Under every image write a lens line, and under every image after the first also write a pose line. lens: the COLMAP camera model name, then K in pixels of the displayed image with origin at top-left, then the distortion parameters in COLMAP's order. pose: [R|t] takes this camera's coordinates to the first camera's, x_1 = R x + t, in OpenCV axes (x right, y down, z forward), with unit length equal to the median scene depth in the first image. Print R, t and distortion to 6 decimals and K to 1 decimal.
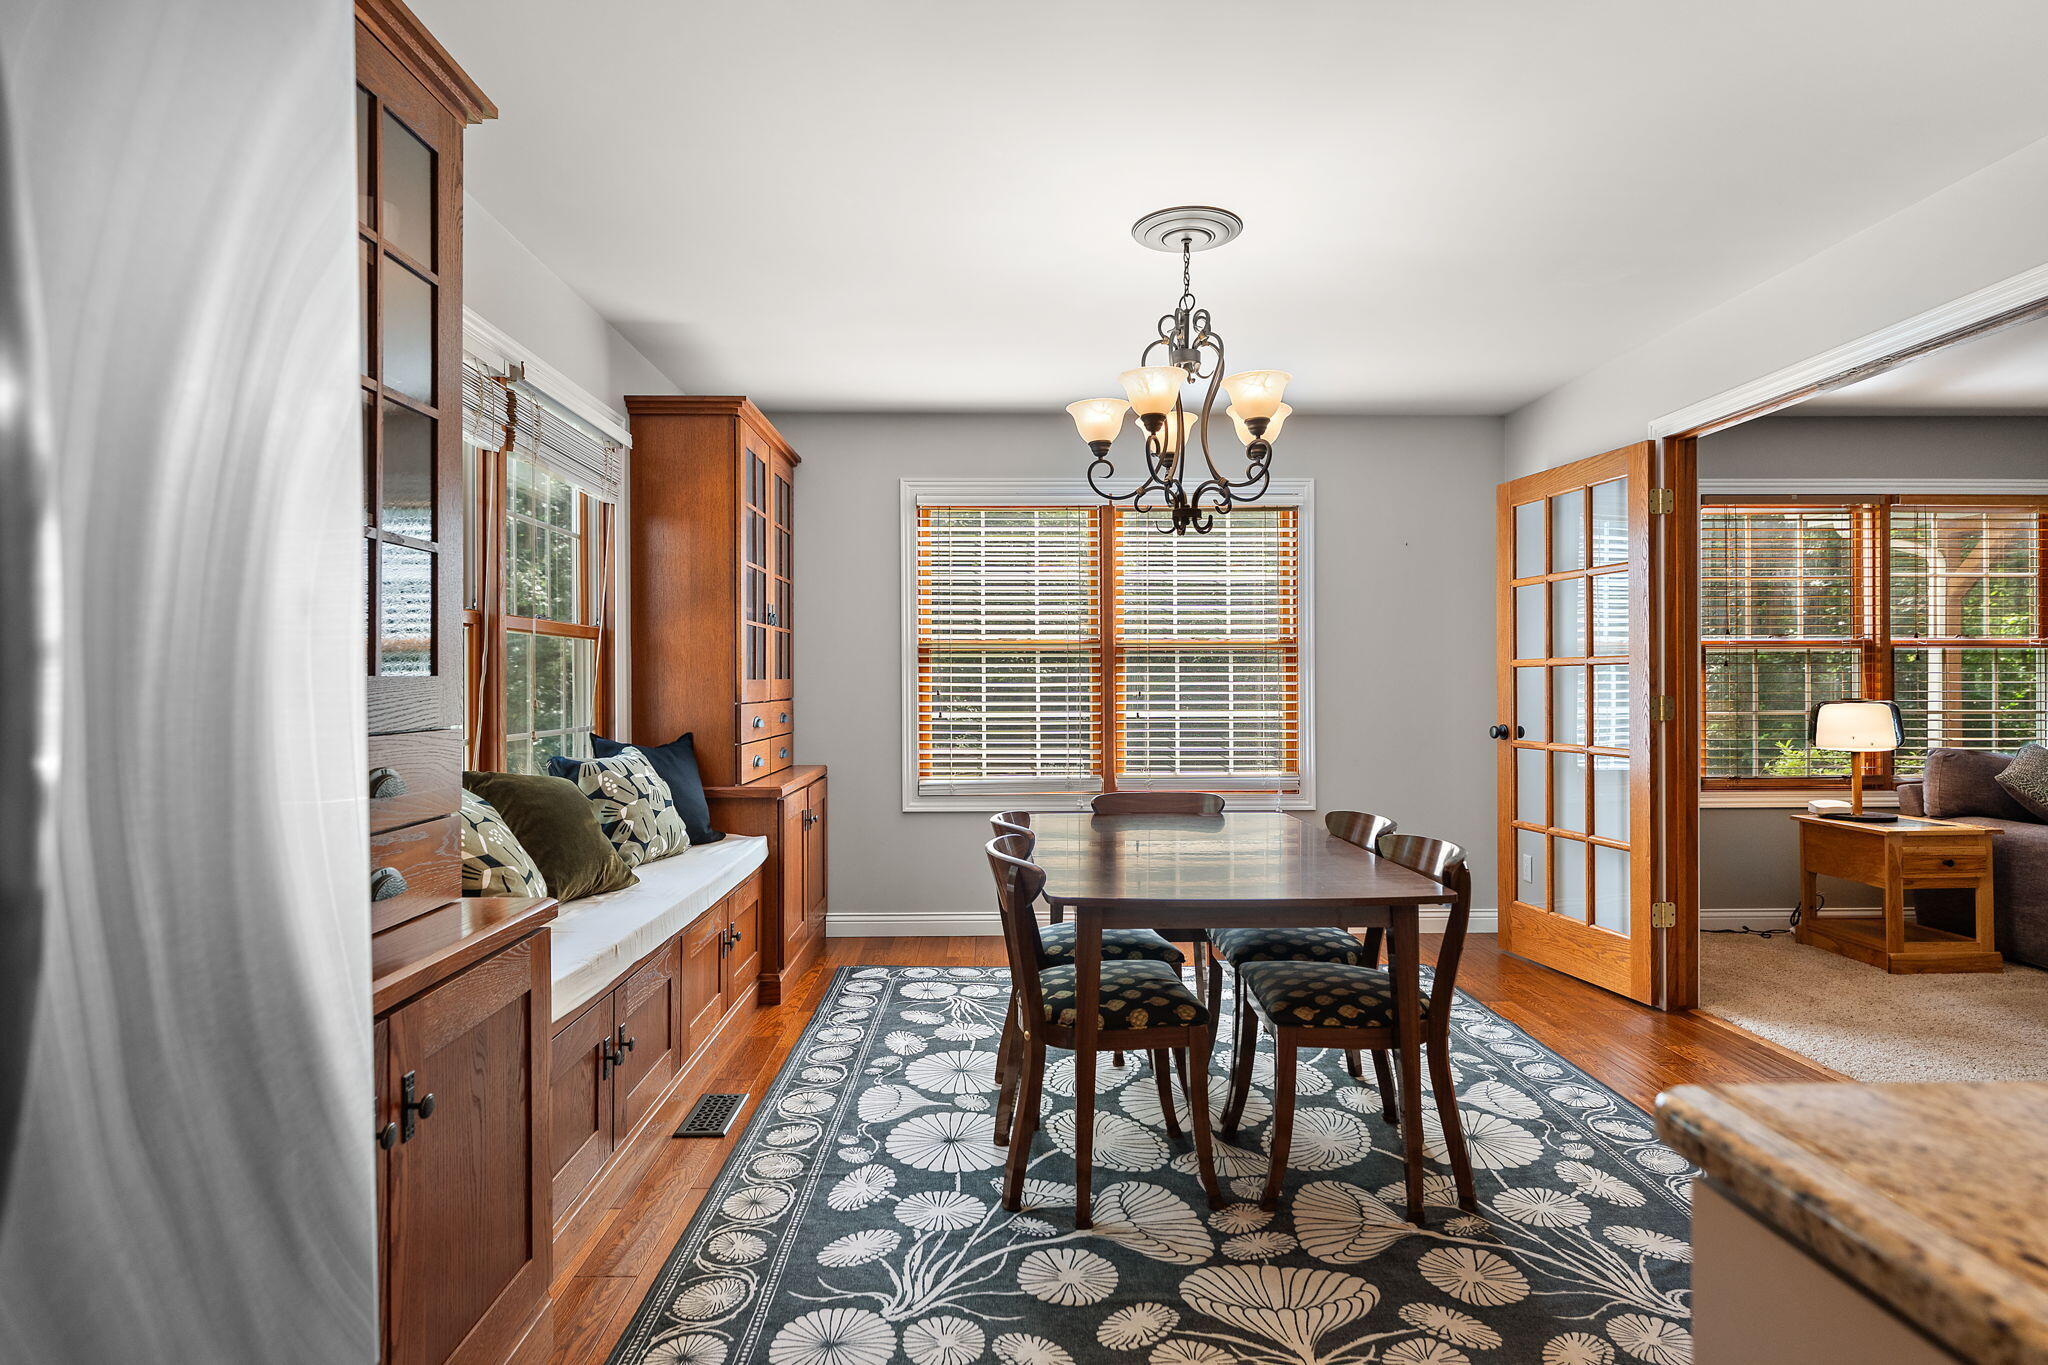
lens RADIAL K [[1083.8, 0, 1005.8], [0, 1083.8, 677.0], [0, 0, 1]] dist [0.000475, 0.000228]
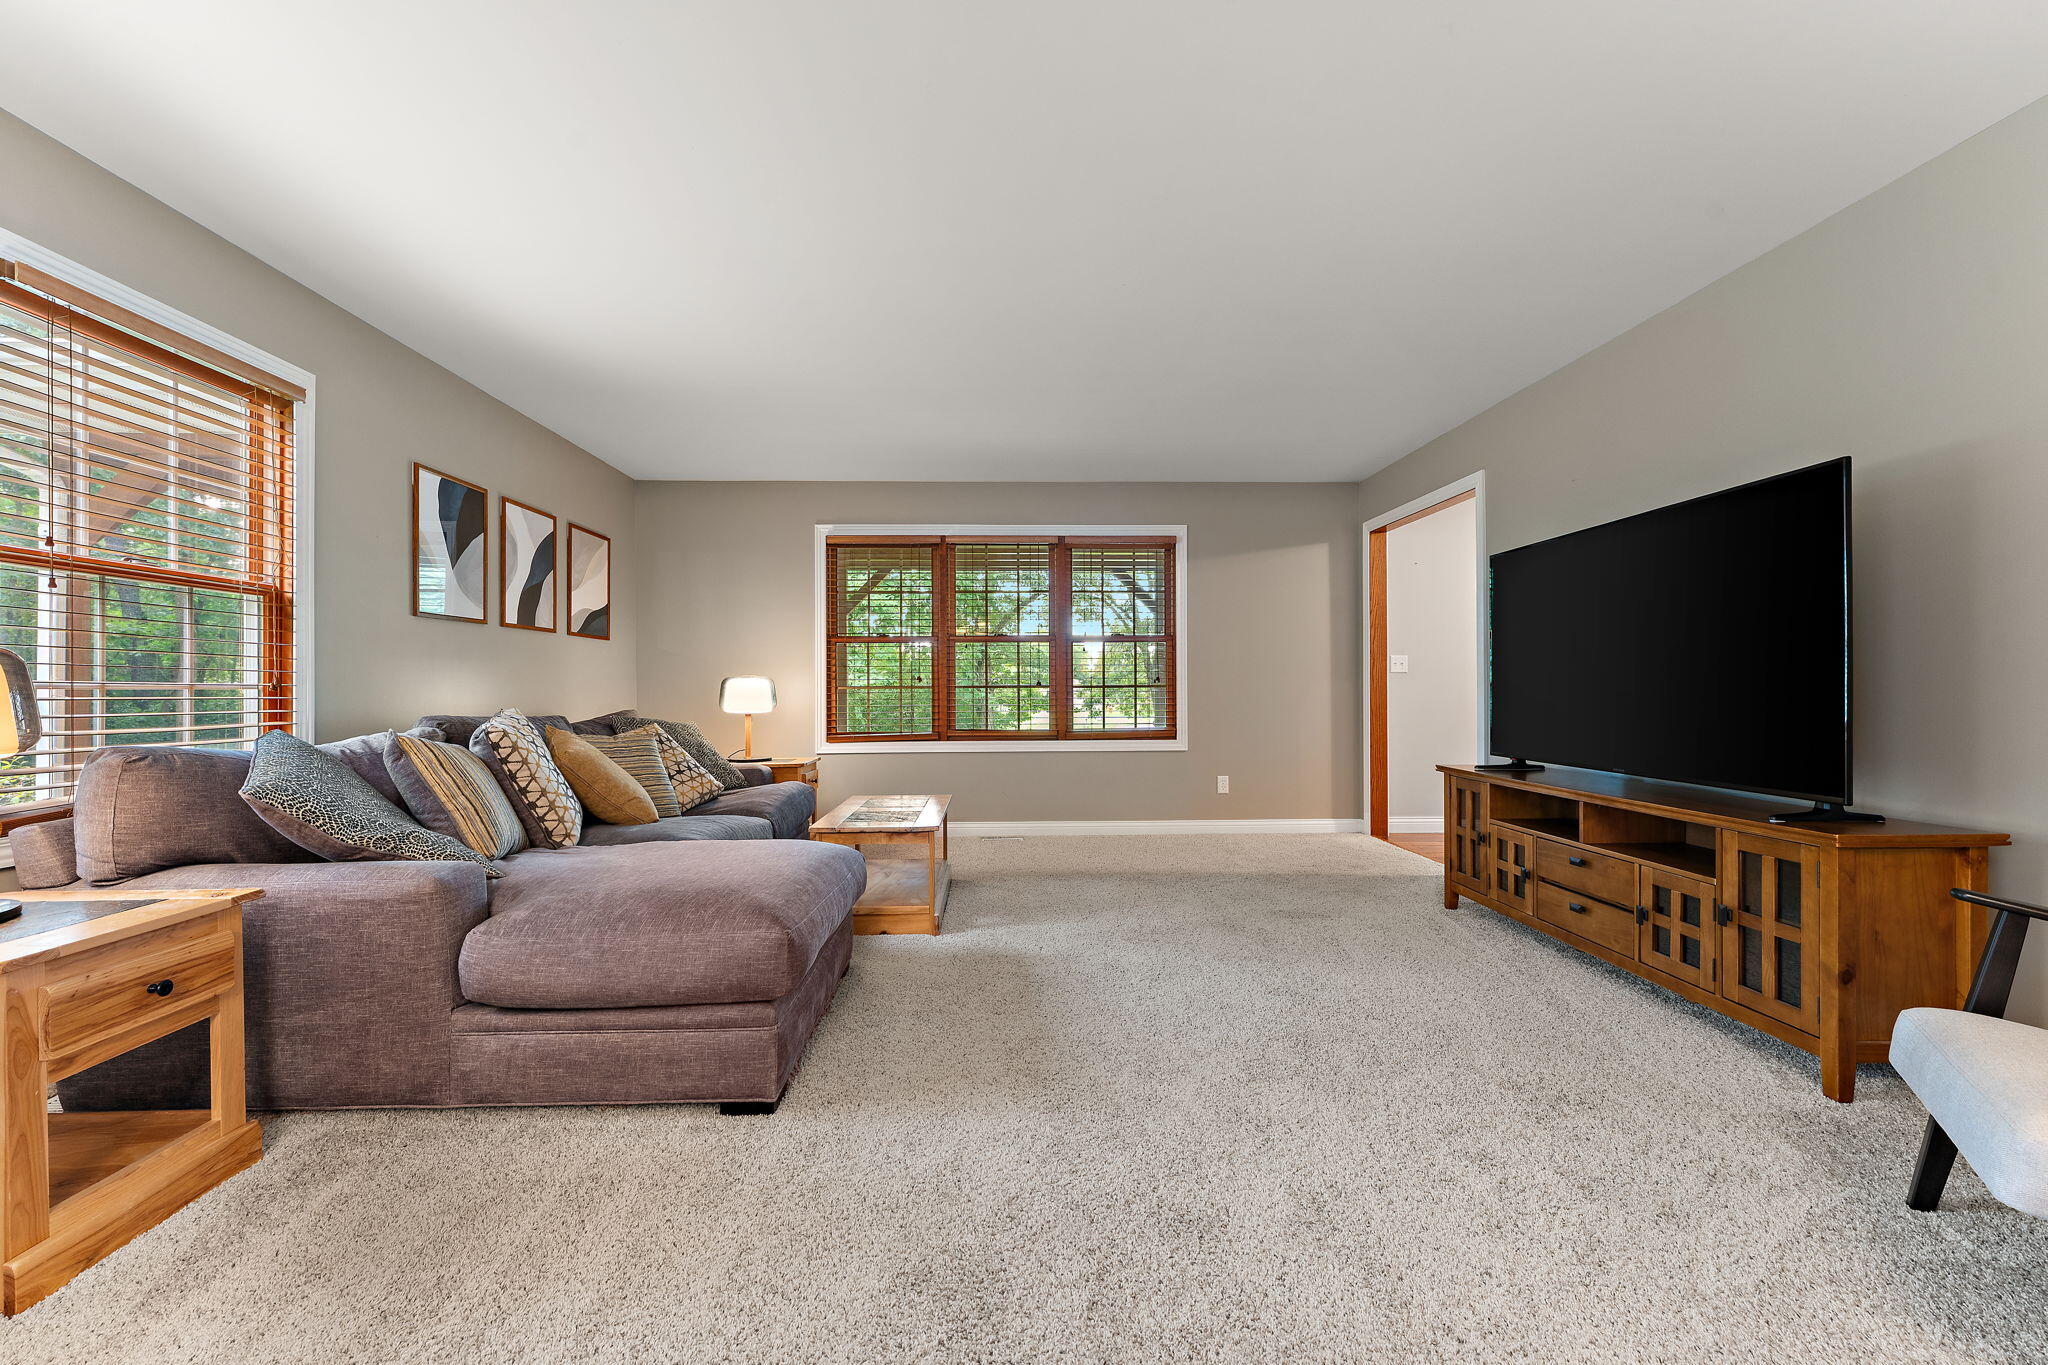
lens RADIAL K [[827.2, 0, 1042.9], [0, 827.2, 689.1], [0, 0, 1]] dist [-0.004174, -0.000435]
pose [[-0.039648, 0.000518, 0.999214, 0.492320], [-0.002149, 0.999998, -0.000604, 0.040715], [-0.999211, -0.002172, -0.039647, 0.624235]]
